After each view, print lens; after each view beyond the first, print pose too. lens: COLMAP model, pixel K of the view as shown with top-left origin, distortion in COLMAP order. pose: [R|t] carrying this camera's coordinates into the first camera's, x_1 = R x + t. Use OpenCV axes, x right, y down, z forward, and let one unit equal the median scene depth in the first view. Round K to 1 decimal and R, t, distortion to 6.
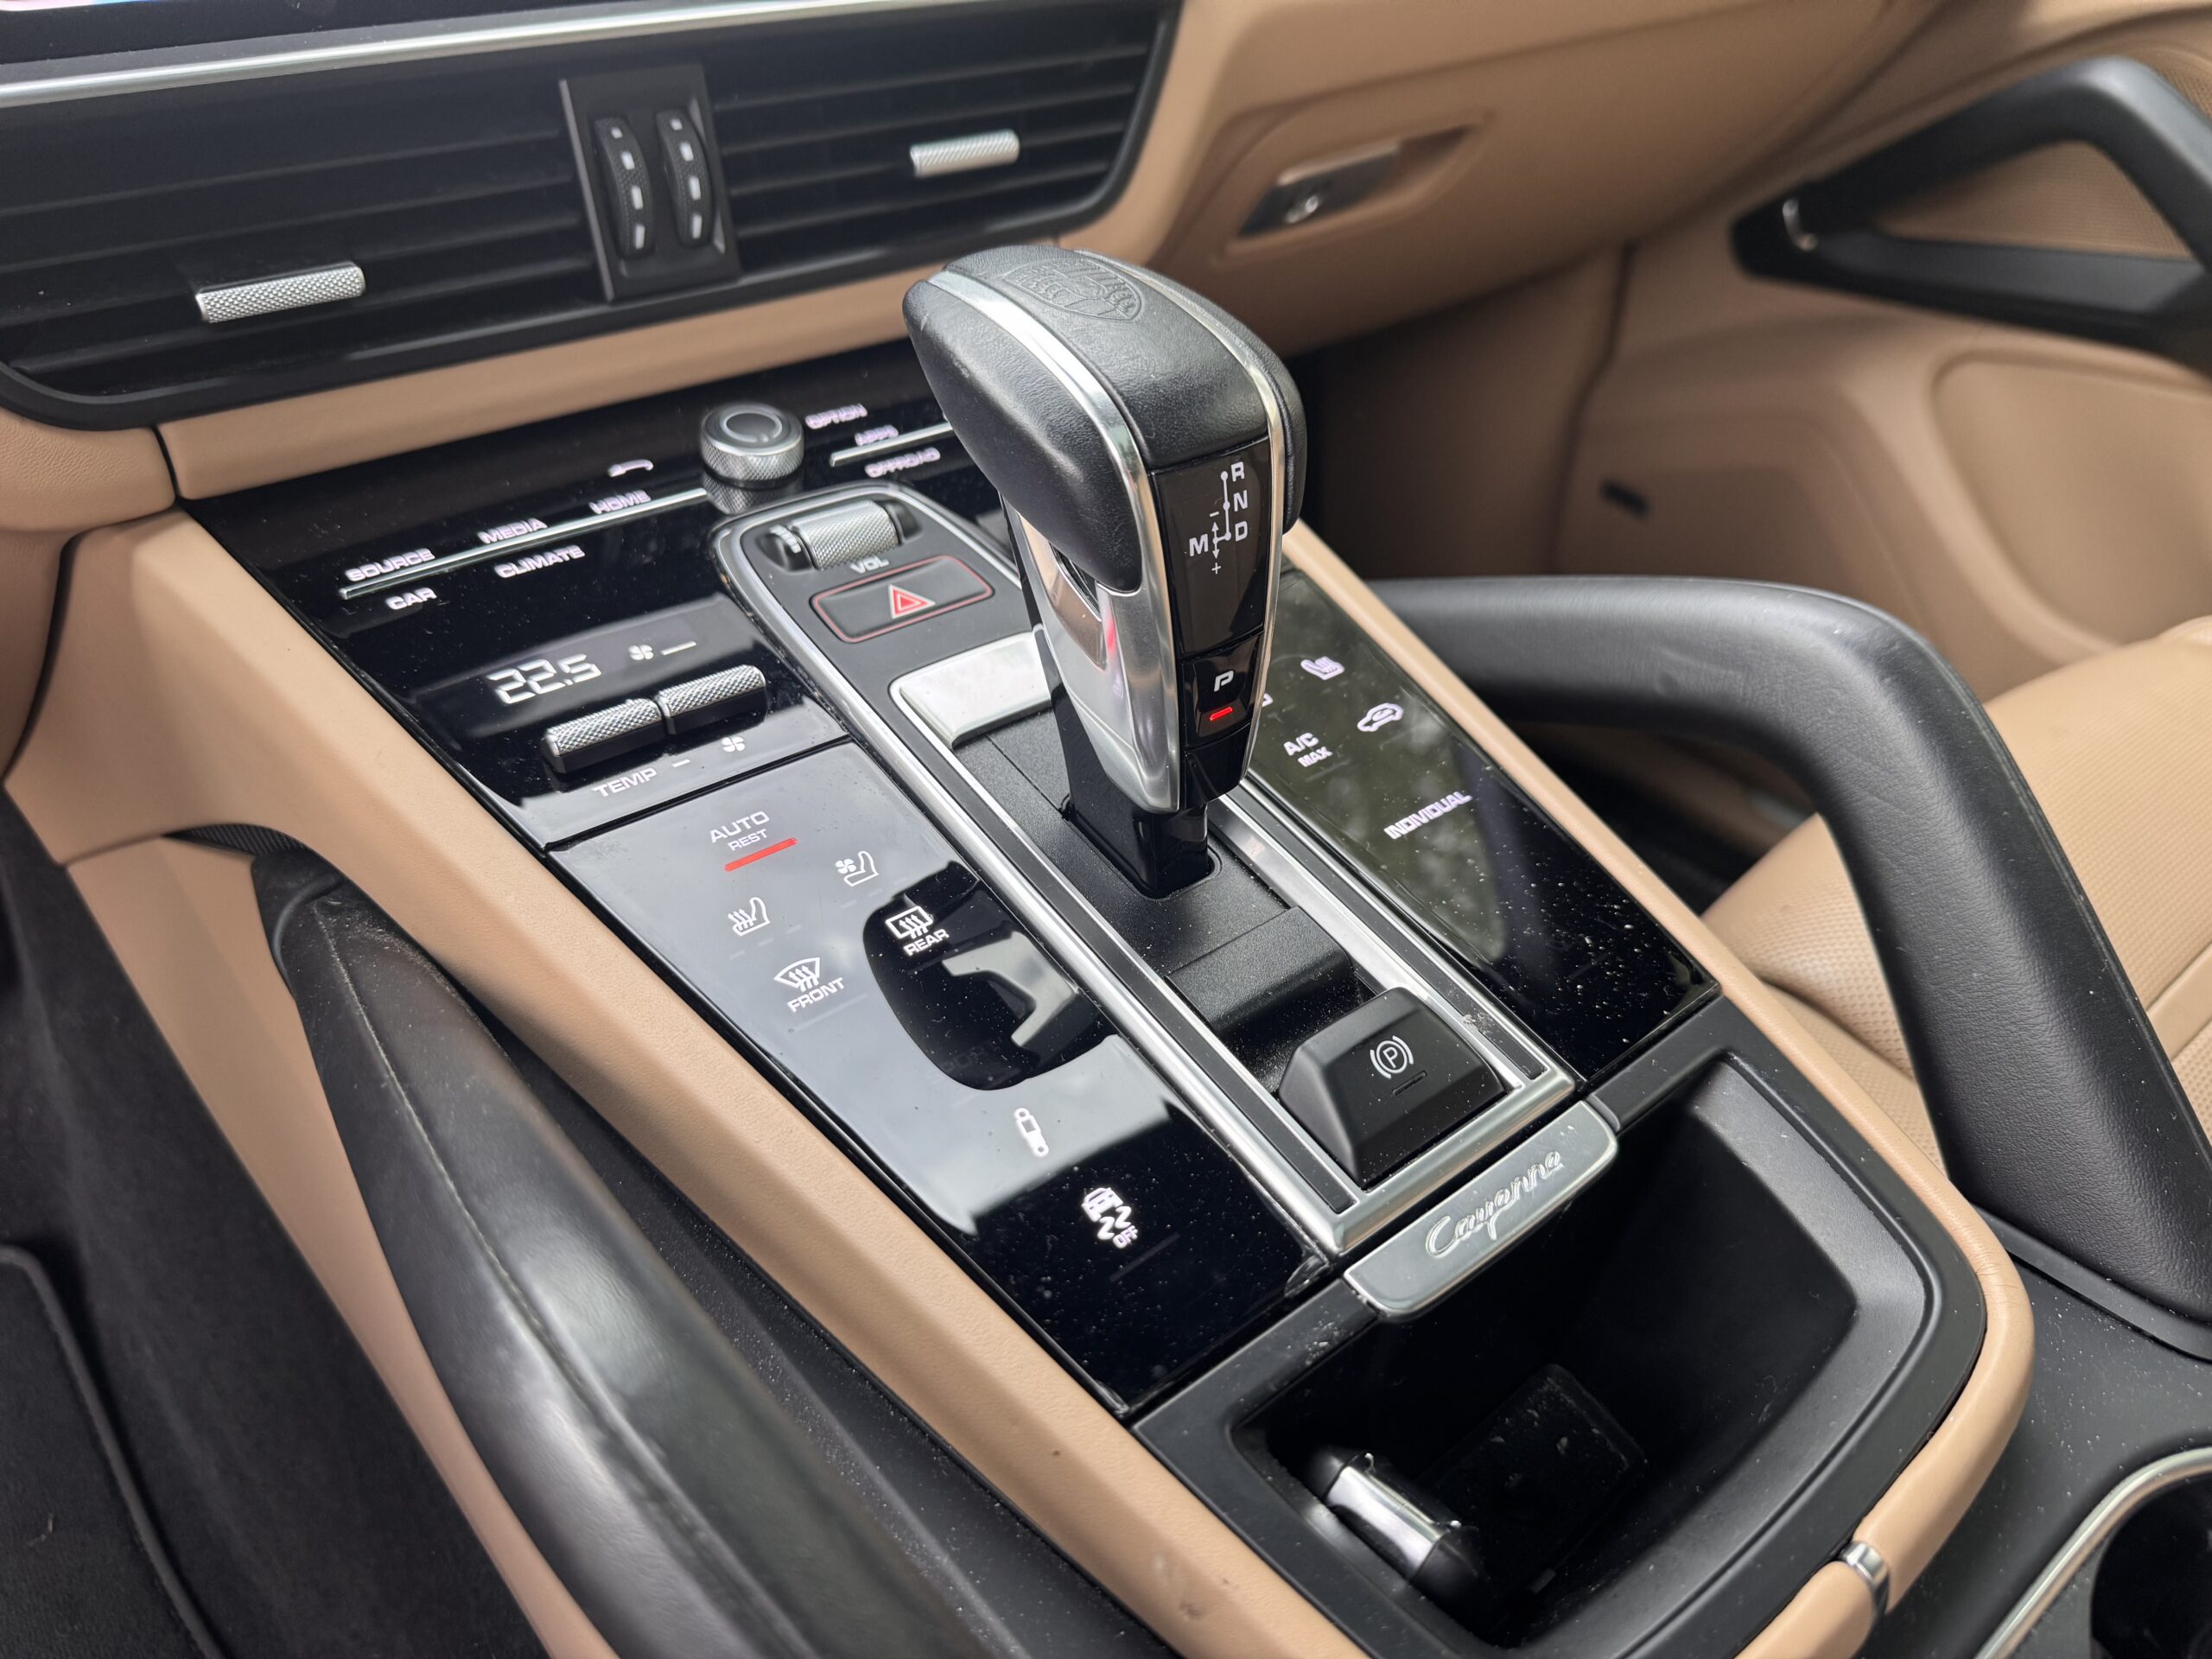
lens RADIAL K [[1649.1, 0, 1158.1], [0, 1649.1, 799.6], [0, 0, 1]] dist [-0.022141, -0.001590]
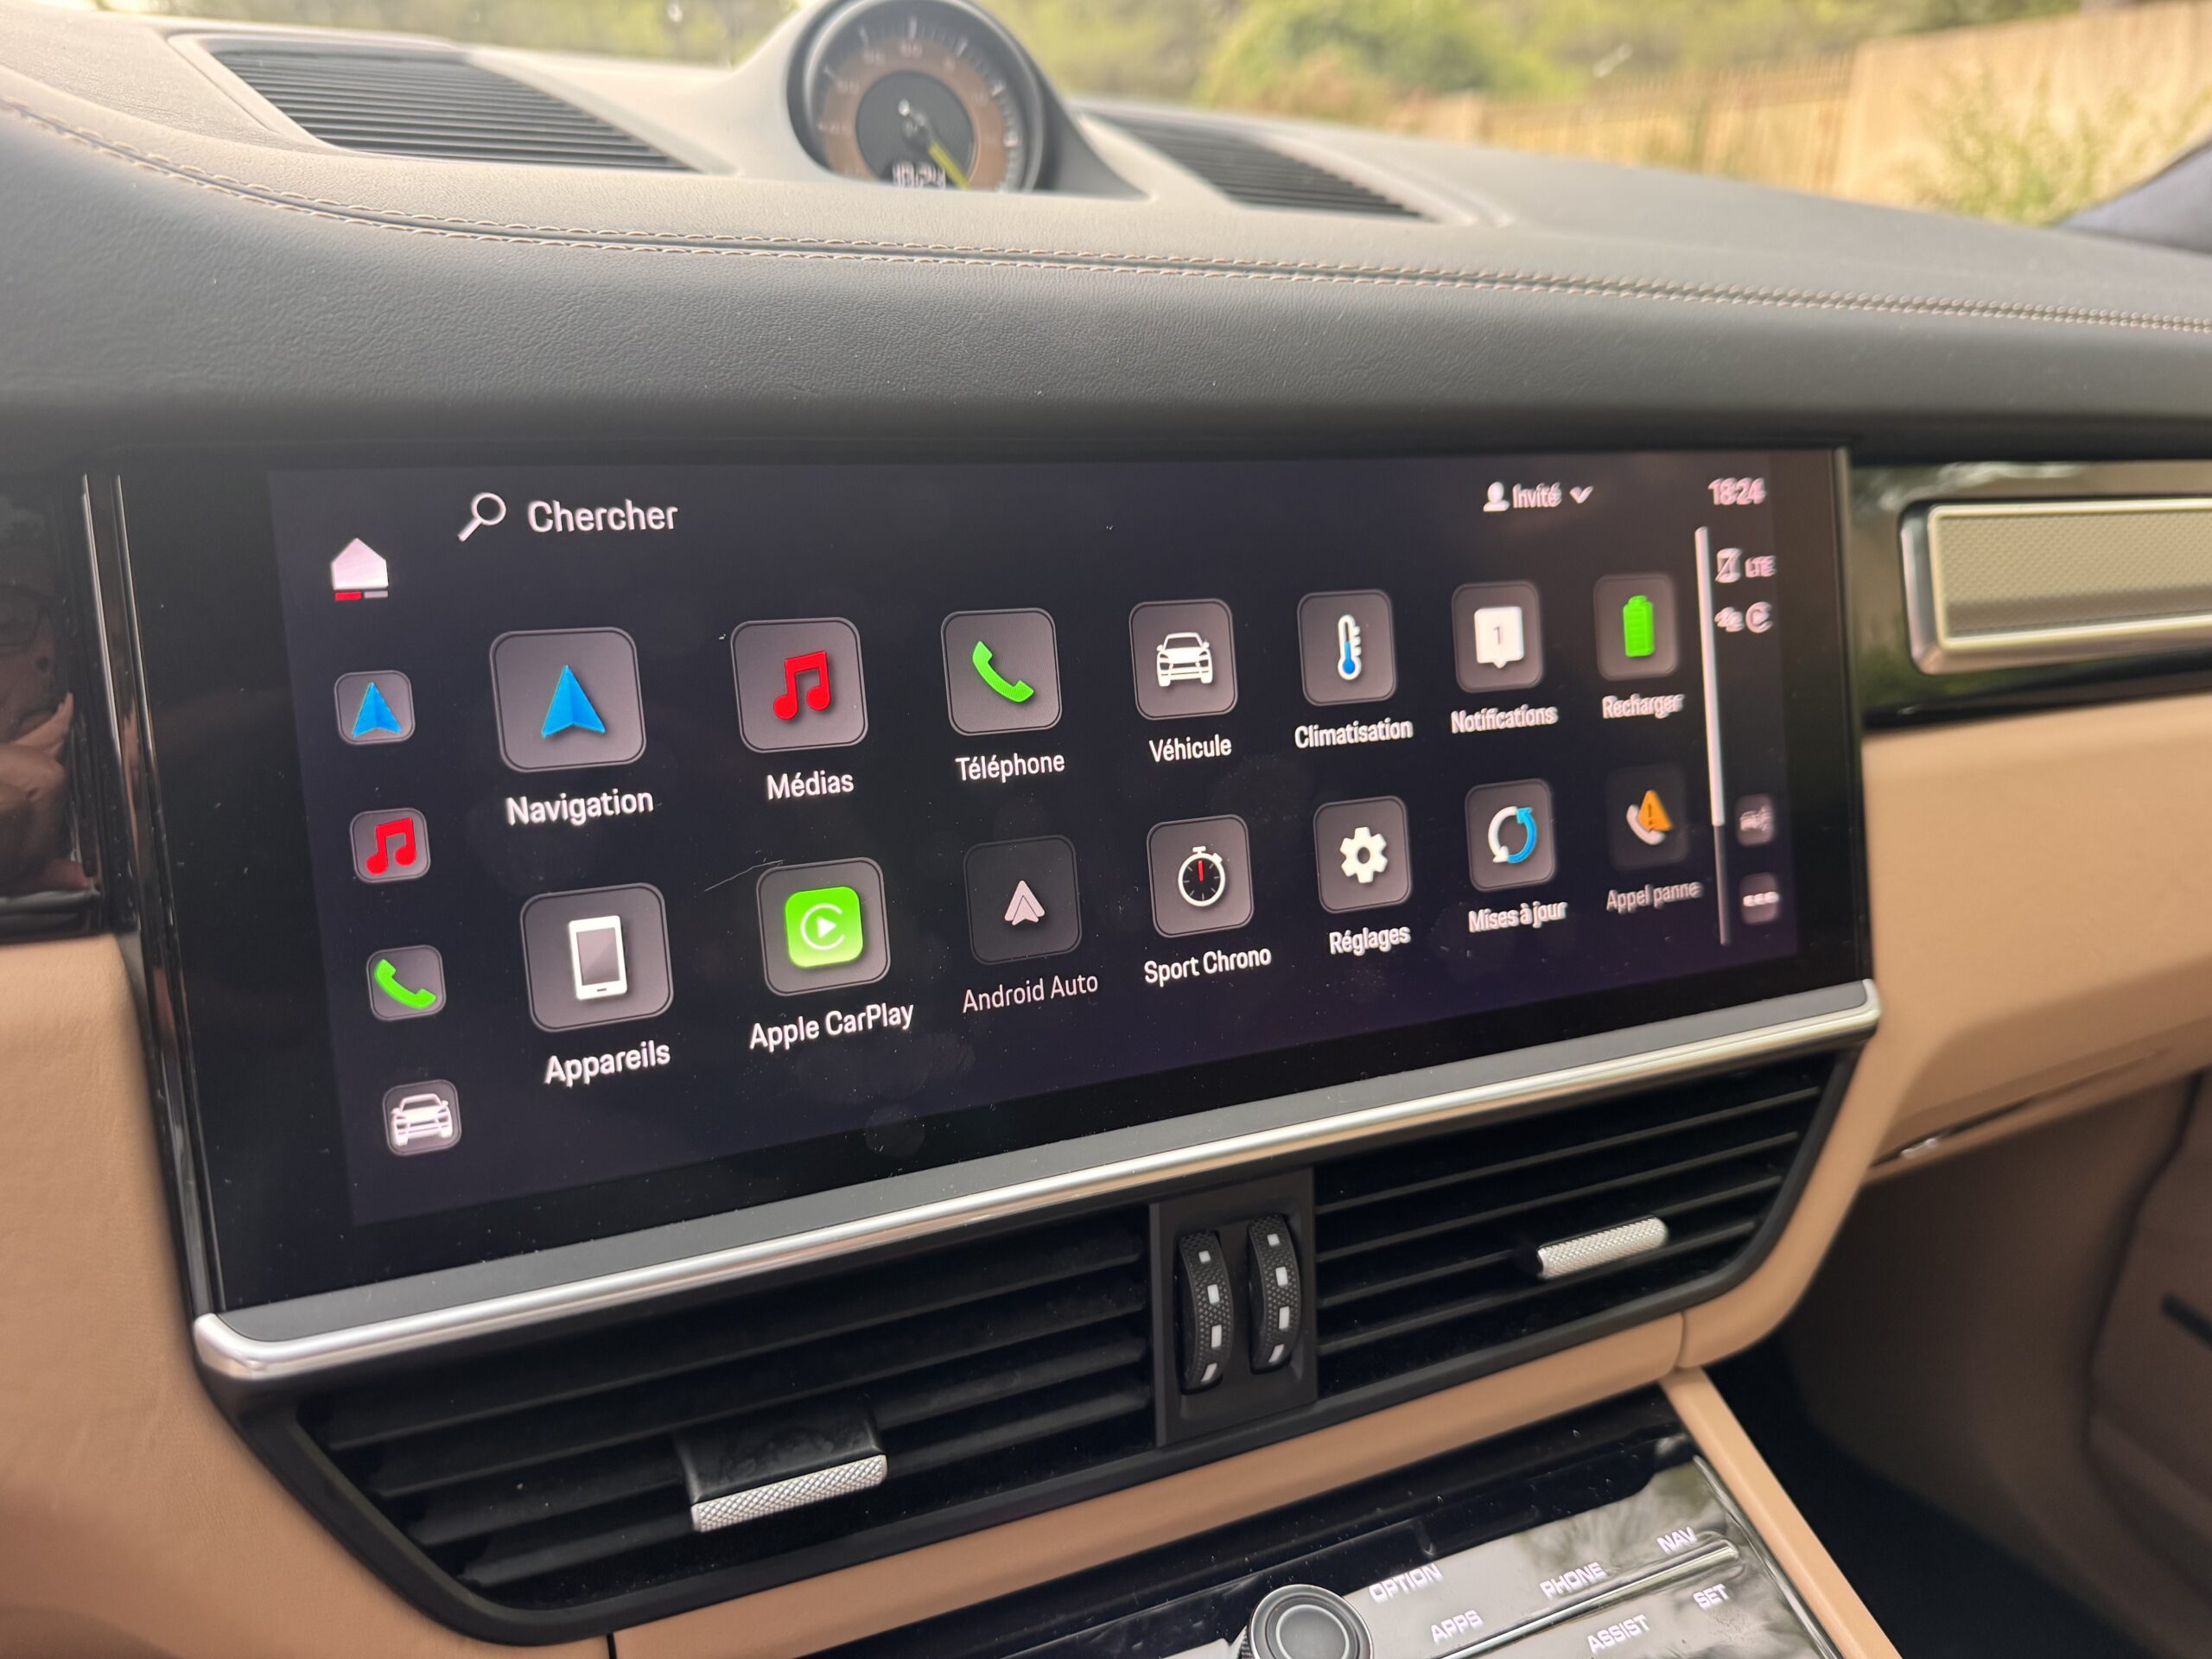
lens RADIAL K [[1543.3, 0, 1117.8], [0, 1543.3, 828.0], [0, 0, 1]] dist [0.062911, -0.087600]
pose [[0.960522, 0.103744, -0.258135, -0.188260], [-0.167298, 0.956748, -0.238000, -0.408421], [0.222279, 0.271790, 0.936334, 0.195747]]
